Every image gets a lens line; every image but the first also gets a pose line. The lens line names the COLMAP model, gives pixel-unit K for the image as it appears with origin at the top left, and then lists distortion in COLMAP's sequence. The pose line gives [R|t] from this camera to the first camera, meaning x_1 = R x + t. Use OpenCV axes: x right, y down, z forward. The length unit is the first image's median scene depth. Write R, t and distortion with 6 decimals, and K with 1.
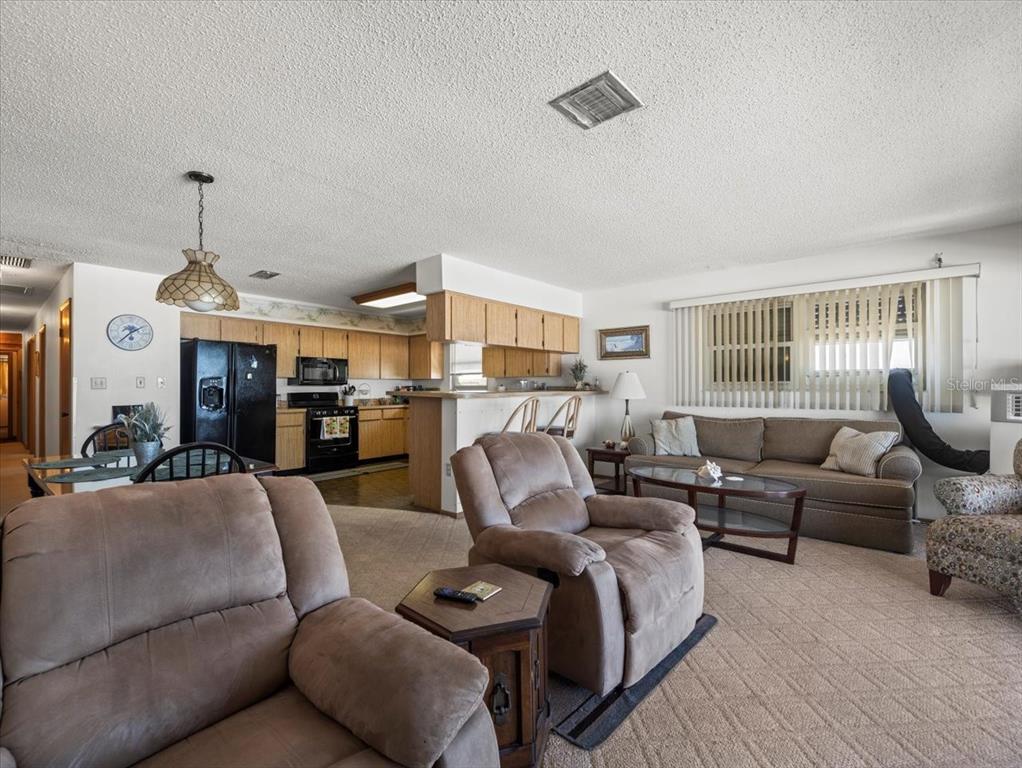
lens RADIAL K [[459.3, 0, 504.8], [0, 459.3, 387.1], [0, 0, 1]] dist [-0.003982, 0.000070]
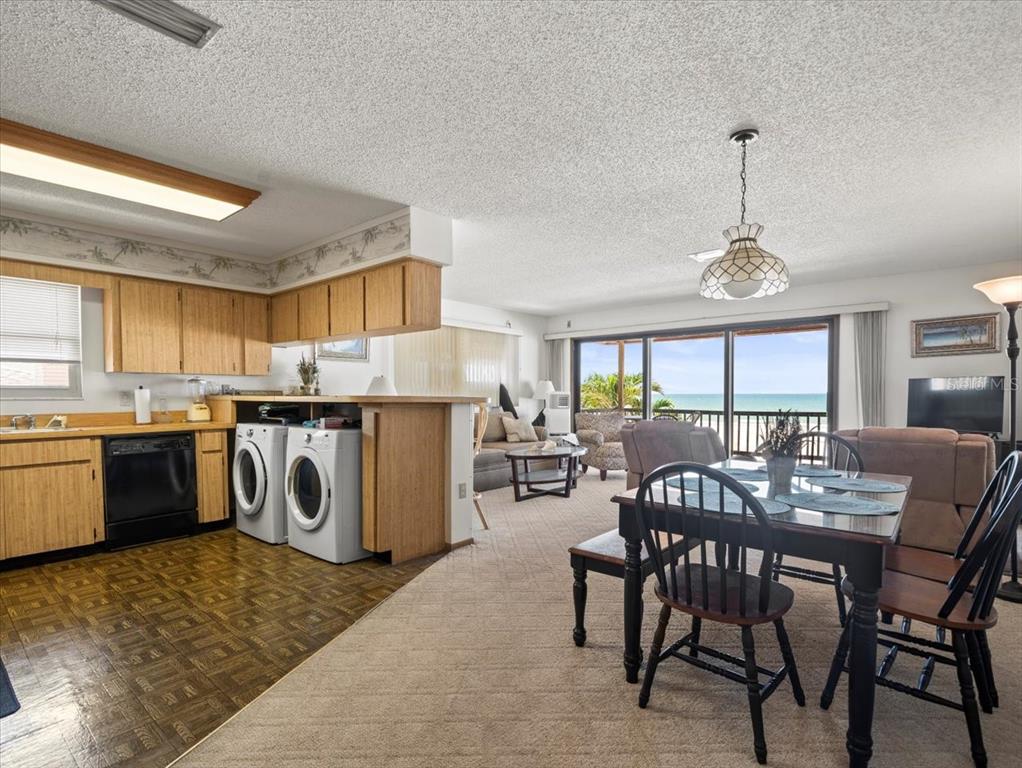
lens RADIAL K [[519.6, 0, 504.1], [0, 519.6, 411.1], [0, 0, 1]] dist [0.000685, 0.000116]
pose [[-0.000976, -0.030340, 0.999539, -0.719466], [-0.000055, 0.999540, 0.030340, 0.006289], [-1.000000, -0.000026, -0.000977, 0.635555]]
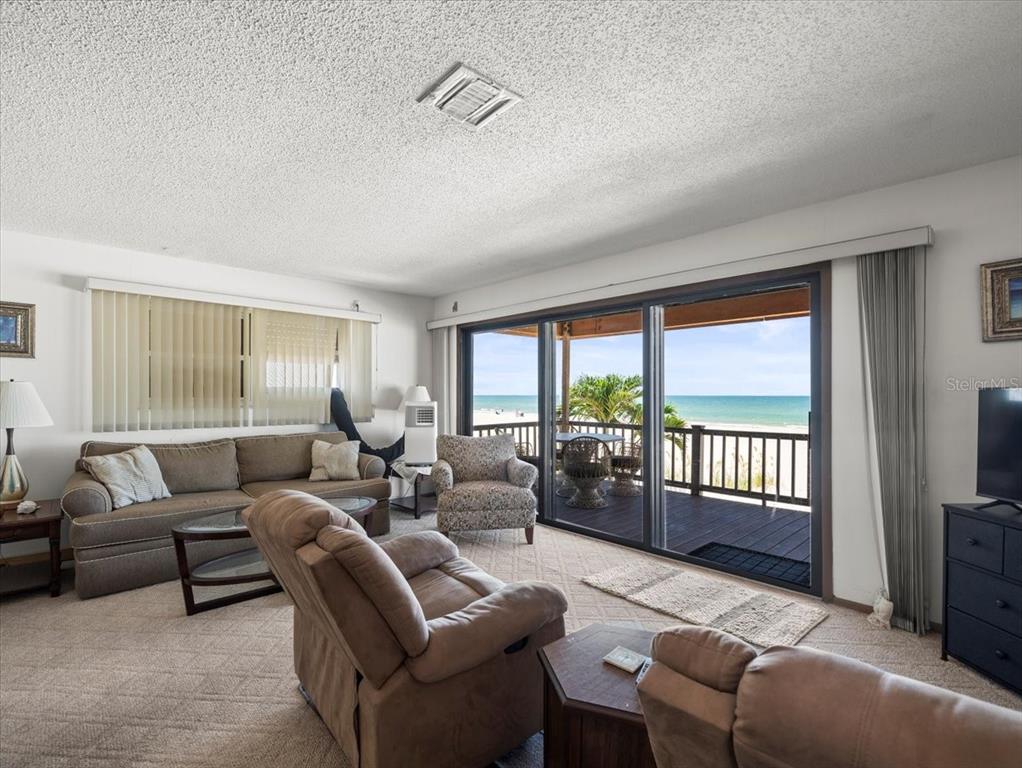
lens RADIAL K [[493.4, 0, 504.7], [0, 493.4, 392.3], [0, 0, 1]] dist [0.000835, 0.000944]
pose [[0.094158, 0.009192, 0.995515, -0.251483], [-0.003177, 0.999955, -0.008932, -0.012021], [-0.995552, -0.002321, 0.094183, 0.277652]]
